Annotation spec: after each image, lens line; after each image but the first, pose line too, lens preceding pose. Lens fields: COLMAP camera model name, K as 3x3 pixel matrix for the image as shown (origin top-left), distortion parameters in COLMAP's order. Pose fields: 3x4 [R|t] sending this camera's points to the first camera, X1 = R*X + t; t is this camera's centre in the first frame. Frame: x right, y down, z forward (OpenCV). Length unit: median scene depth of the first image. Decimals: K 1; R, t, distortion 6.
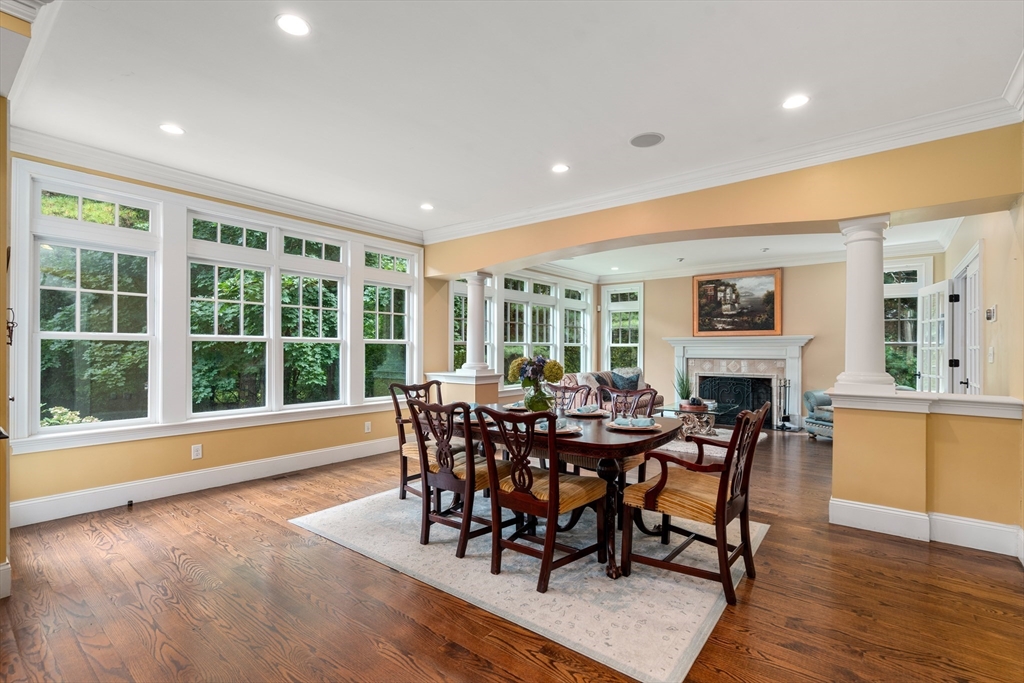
lens RADIAL K [[473.5, 0, 507.3], [0, 473.5, 348.8], [0, 0, 1]] dist [-0.003808, 0.001632]
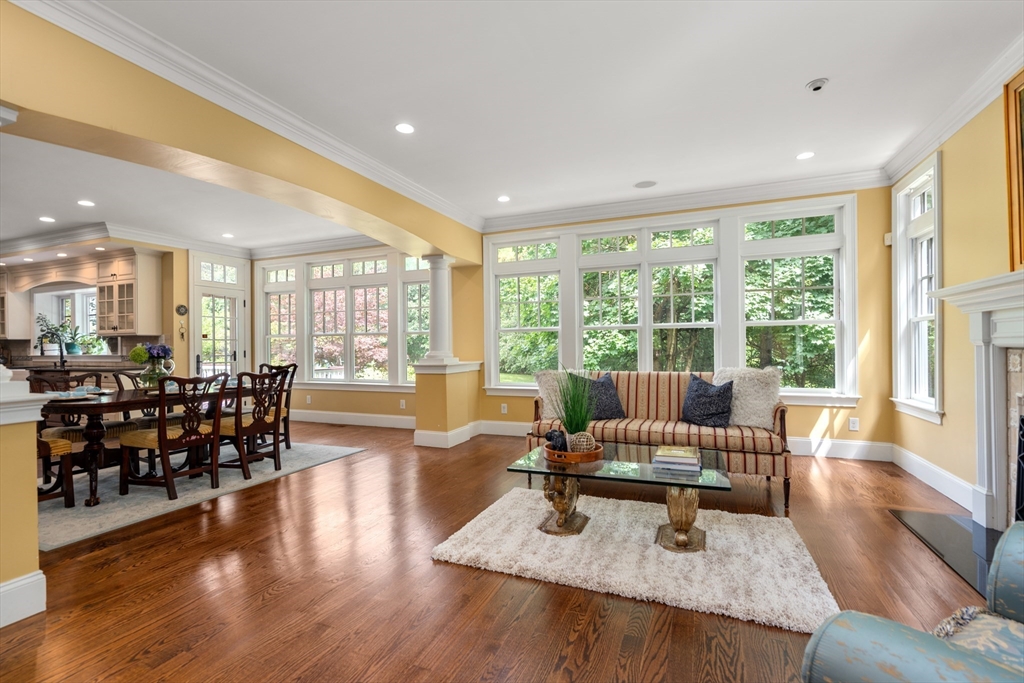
lens RADIAL K [[473.5, 0, 502.5], [0, 473.5, 346.0], [0, 0, 1]] dist [-0.003808, 0.001632]
pose [[0.266628, -0.007985, -0.963766, 0.653412], [0.012239, 0.999913, -0.004899, 0.017724], [0.963722, -0.010489, 0.266703, 0.652929]]
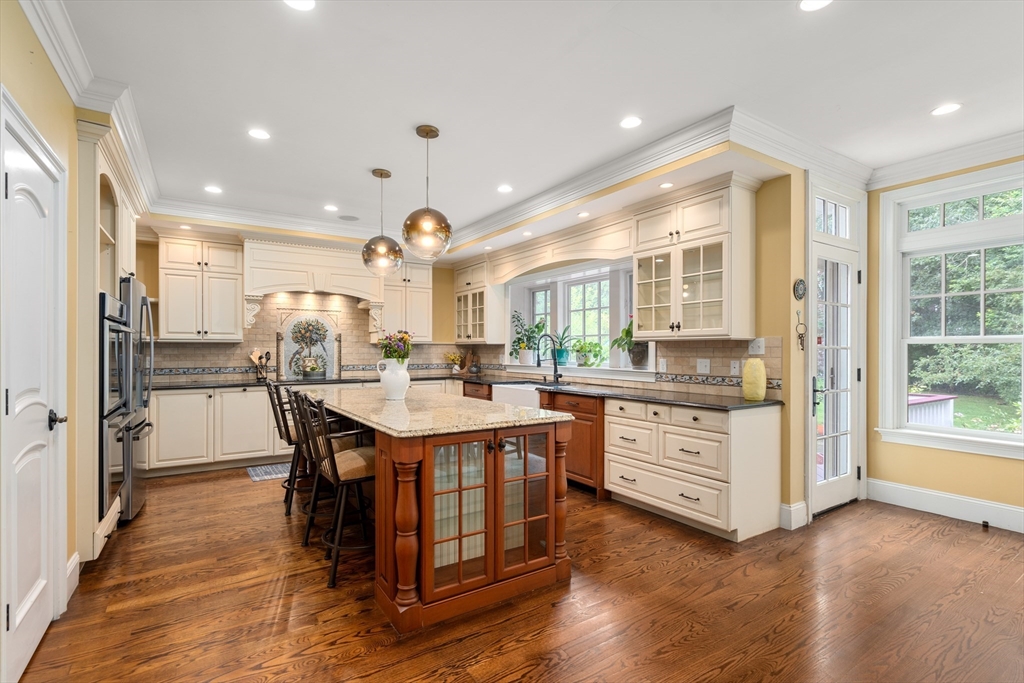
lens RADIAL K [[473.5, 0, 507.2], [0, 473.5, 349.5], [0, 0, 1]] dist [-0.003808, 0.001632]
pose [[-0.314618, -0.002349, -0.949215, 0.165373], [0.002357, 0.999992, -0.003256, -0.002758], [0.949215, -0.003261, -0.314610, 0.198492]]
